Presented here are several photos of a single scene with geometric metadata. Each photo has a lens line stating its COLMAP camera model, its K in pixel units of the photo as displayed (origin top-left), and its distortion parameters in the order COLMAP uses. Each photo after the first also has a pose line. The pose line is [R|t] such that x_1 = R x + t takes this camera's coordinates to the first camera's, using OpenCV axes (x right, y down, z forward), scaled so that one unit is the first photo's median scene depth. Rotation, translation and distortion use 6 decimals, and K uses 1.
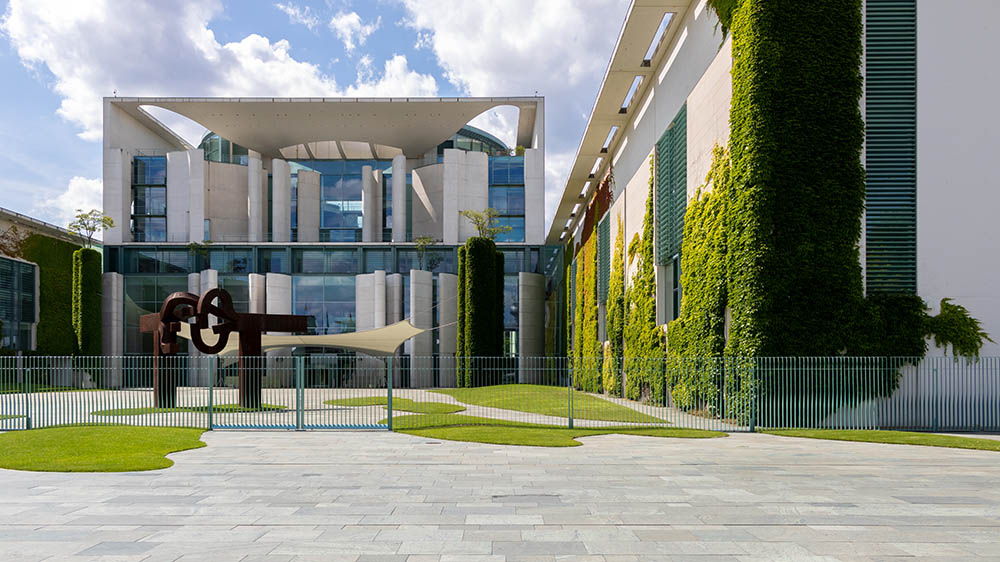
lens RADIAL K [[878.1, 0, 500.0], [0, 878.1, 281.0], [0, 0, 1]] dist [0.007895, -0.002251]
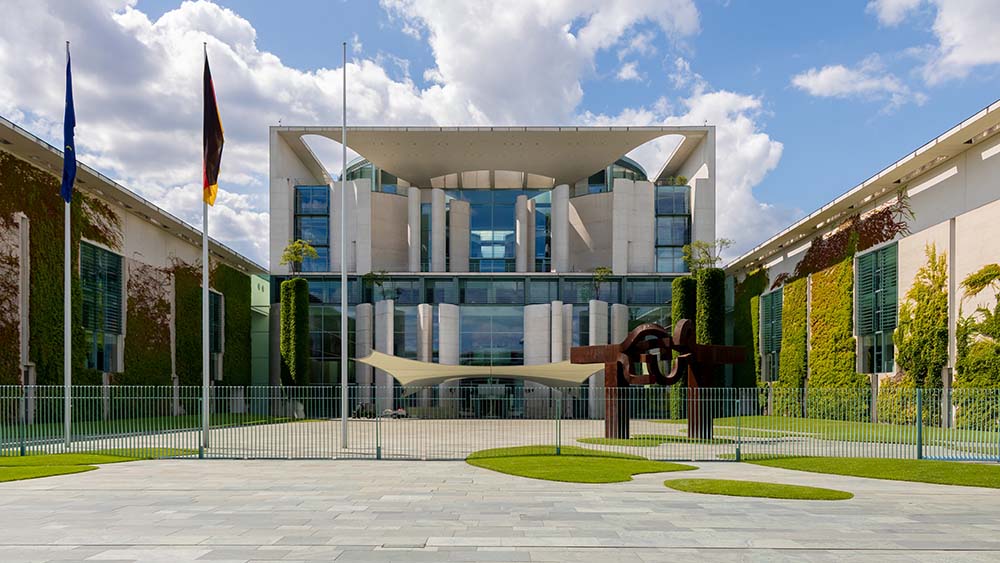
lens RADIAL K [[884.0, 0, 526.5], [0, 884.0, 321.4], [0, 0, 1]] dist [-0.010140, -0.007819]
pose [[0.999995, 0.001482, -0.002817, -0.156614], [-0.001449, 0.999933, 0.011513, -0.000266], [0.002834, -0.011509, 0.999930, -0.000905]]
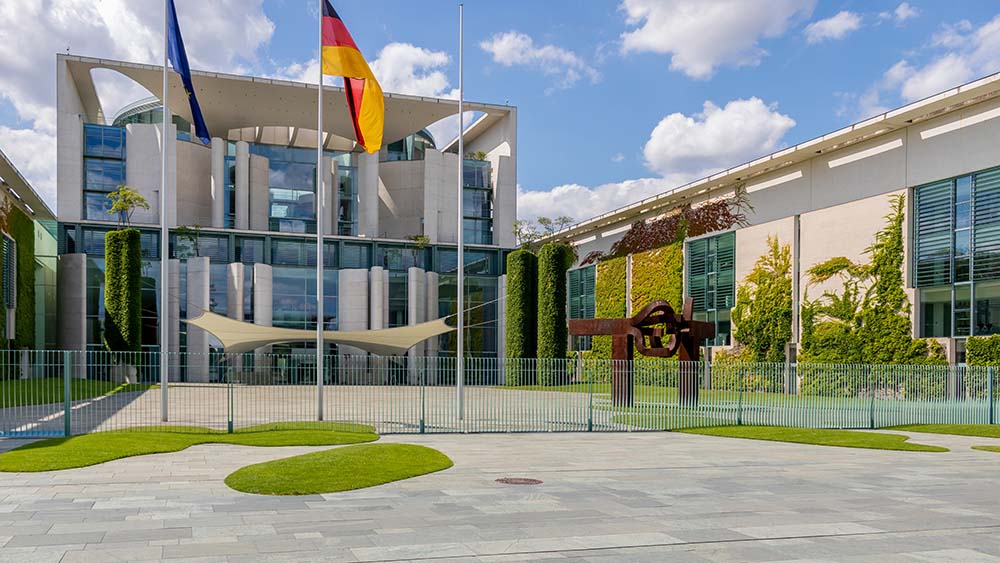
lens RADIAL K [[878.1, 0, 500.0], [0, 878.1, 281.5], [0, 0, 1]] dist [0.007895, -0.002251]
pose [[0.942947, 0.043495, 0.330091, -0.315400], [-0.045392, 0.998967, -0.001963, 0.000695], [-0.329835, -0.013132, 0.943947, 0.018191]]
